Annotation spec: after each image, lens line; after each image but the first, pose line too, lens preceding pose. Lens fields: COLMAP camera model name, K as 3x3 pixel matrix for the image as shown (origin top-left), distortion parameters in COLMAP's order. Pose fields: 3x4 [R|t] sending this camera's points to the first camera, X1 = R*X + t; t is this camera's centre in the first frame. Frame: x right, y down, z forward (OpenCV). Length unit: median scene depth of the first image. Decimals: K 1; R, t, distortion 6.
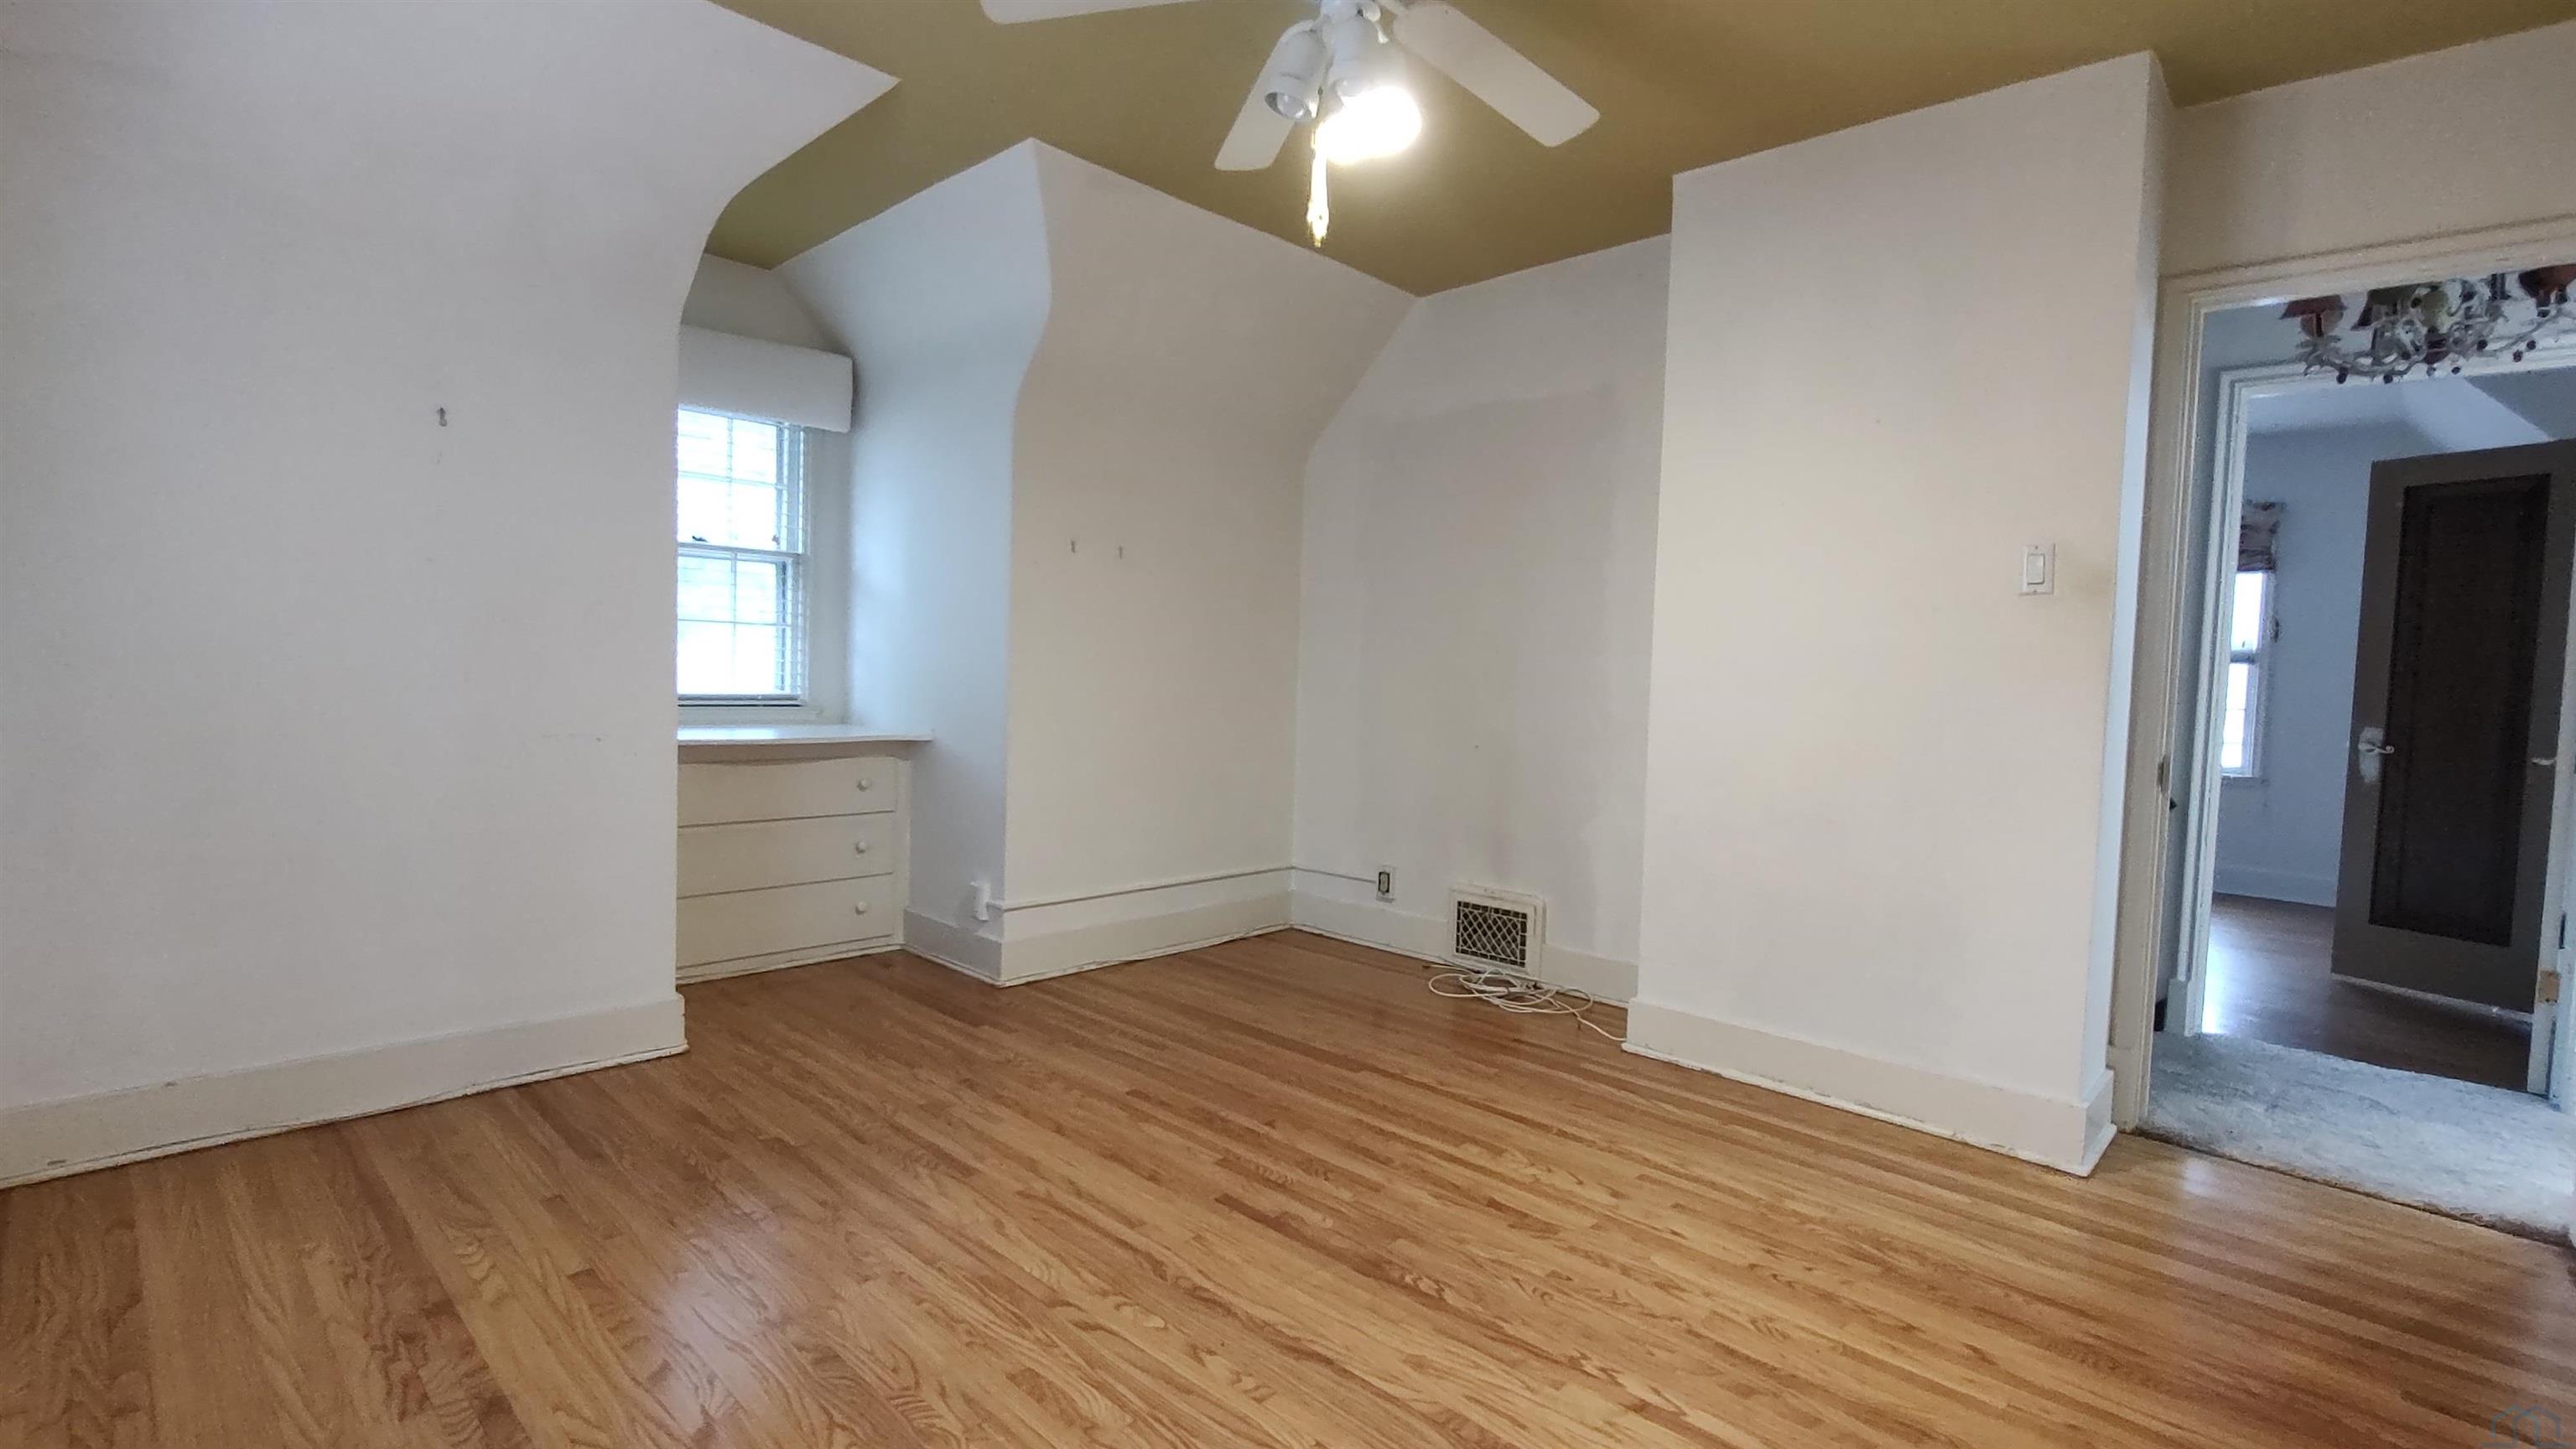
lens RADIAL K [[1157.3, 0, 1288.0], [0, 1157.3, 724.5], [0, 0, 1]] dist [-0.004014, -0.000254]
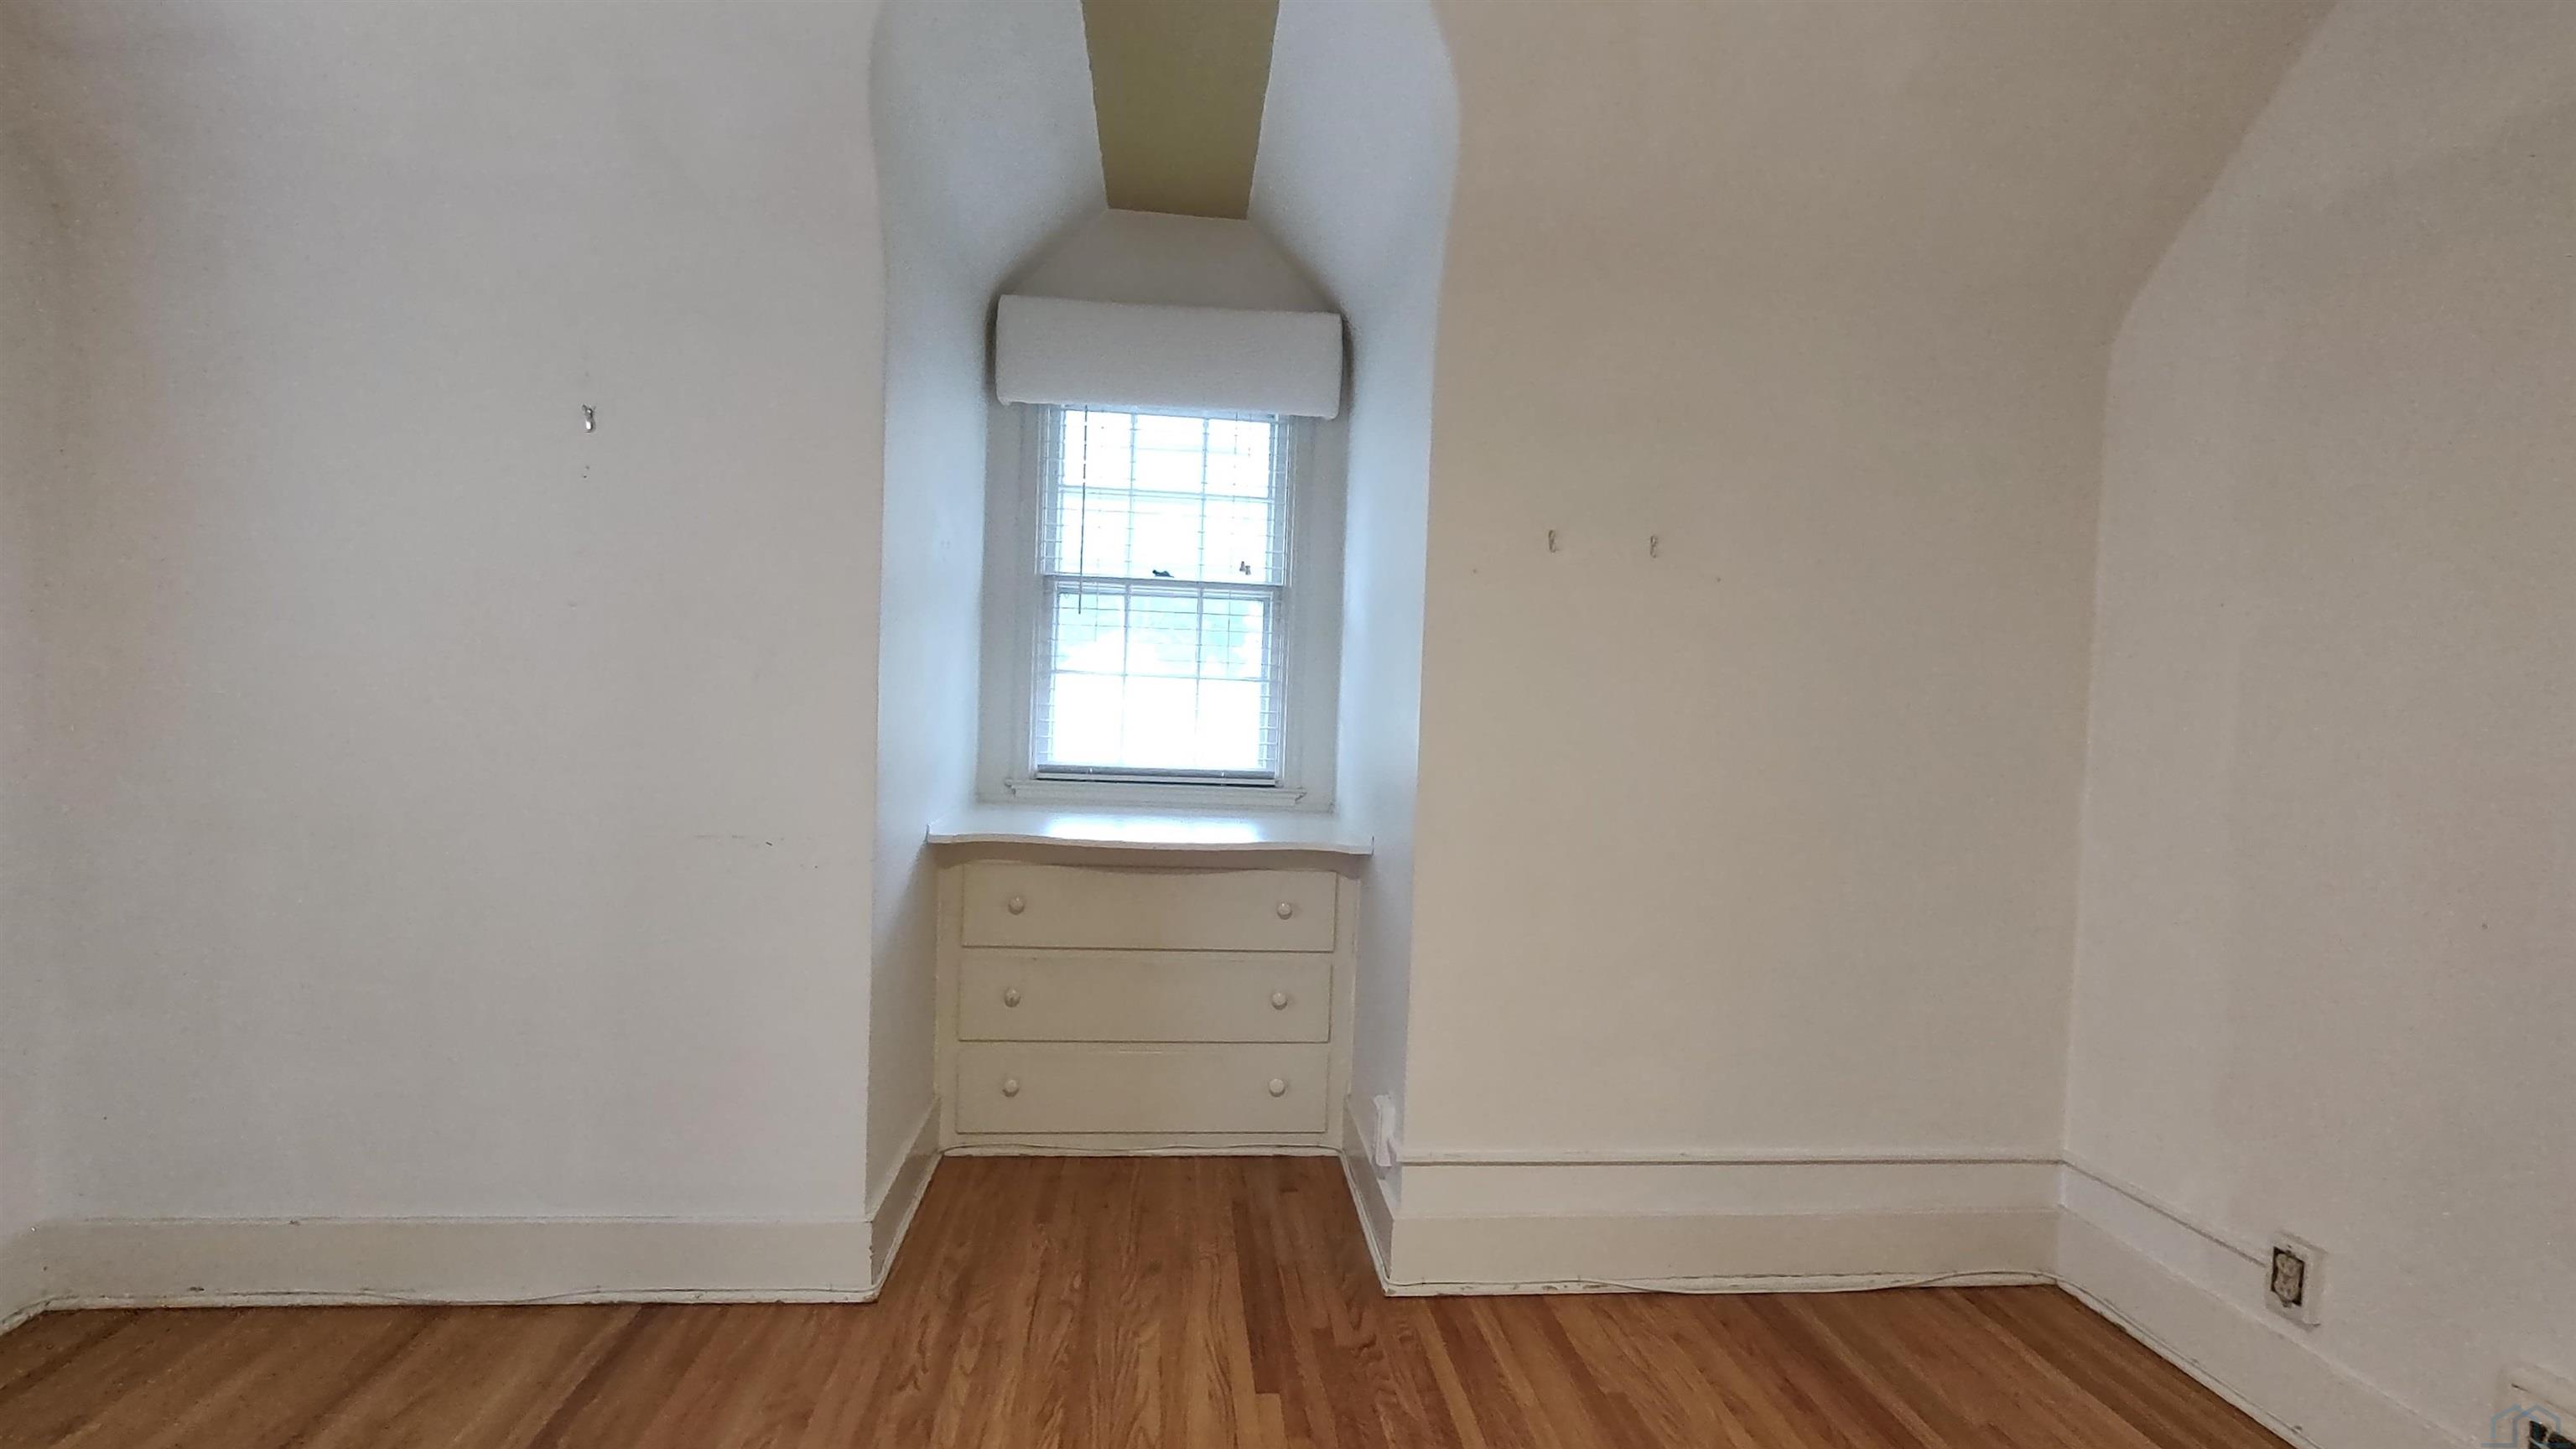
lens RADIAL K [[1171.3, 0, 1287.8], [0, 1171.3, 733.5], [0, 0, 1]] dist [0.000594, 0.000076]
pose [[0.758424, 0.024194, -0.651312, 0.102073], [-0.046929, 0.998744, -0.017546, -0.048466], [0.650069, 0.043873, 0.758607, 0.541557]]
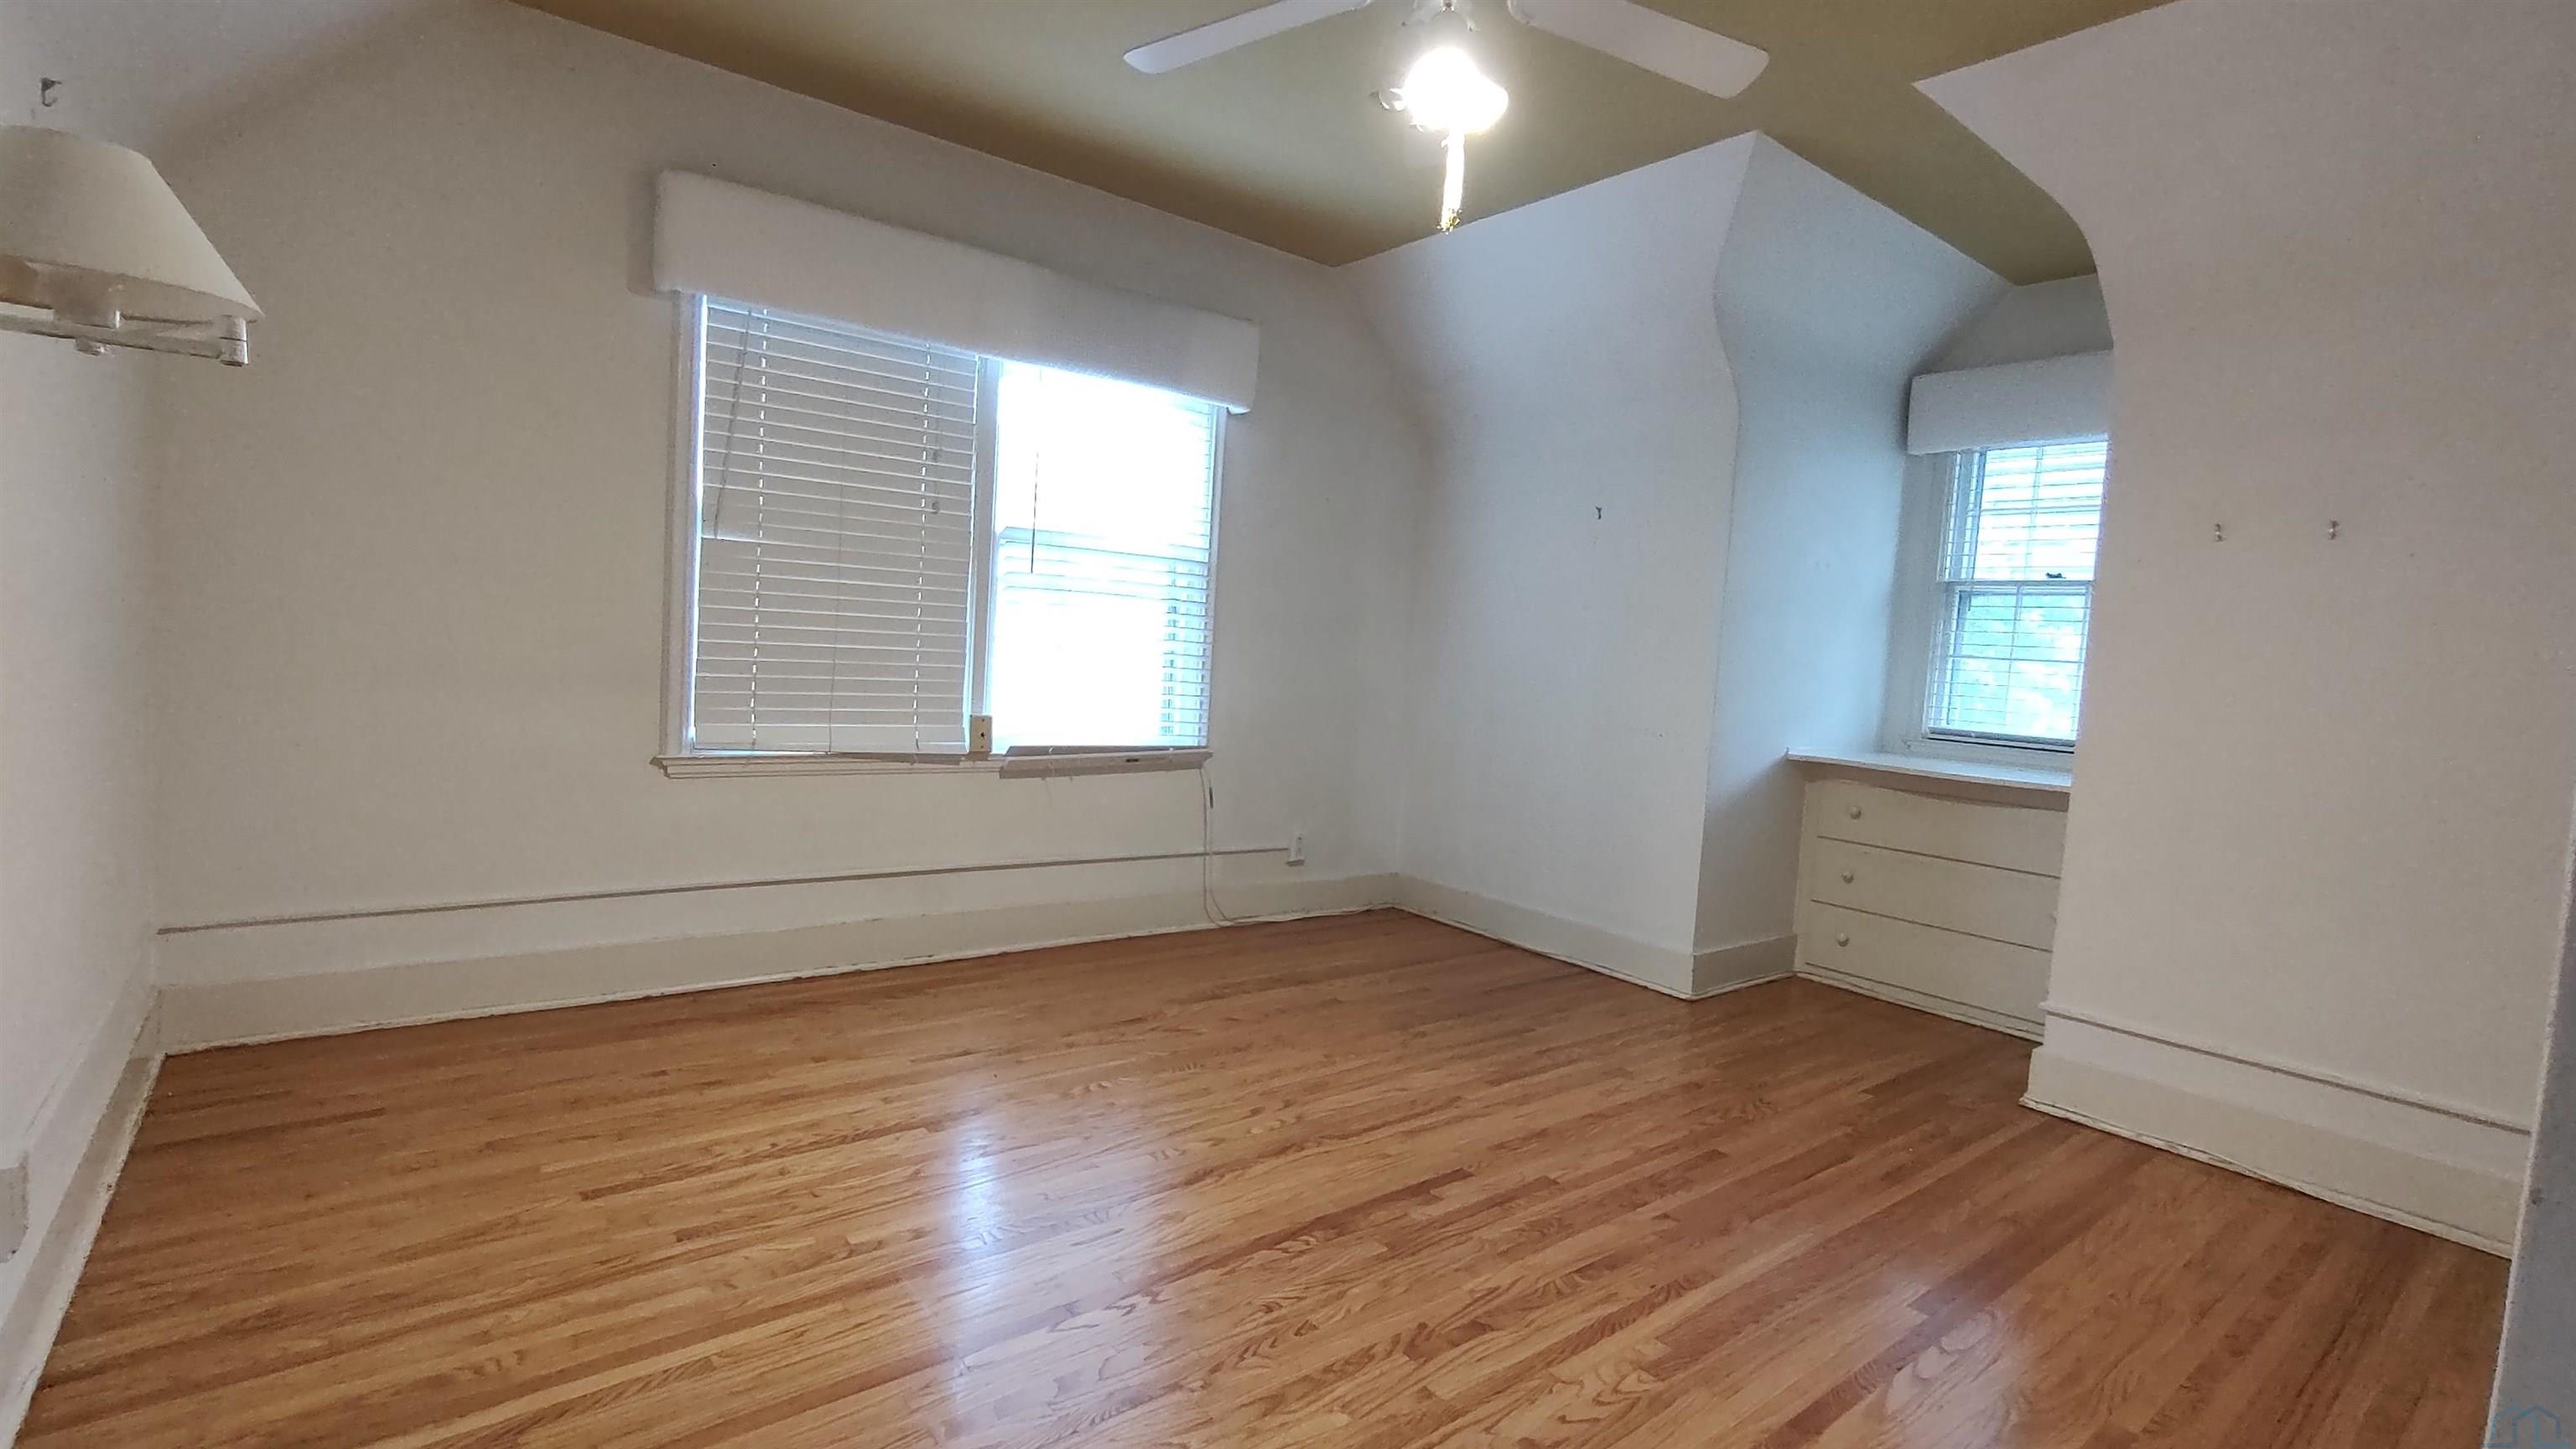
lens RADIAL K [[1171.3, 0, 1287.8], [0, 1171.3, 733.5], [0, 0, 1]] dist [0.000594, 0.000076]
pose [[-0.130093, 0.033792, -0.990926, 0.649021], [-0.119253, 0.991631, 0.049472, -0.003983], [0.984304, 0.124606, -0.124975, 0.619730]]
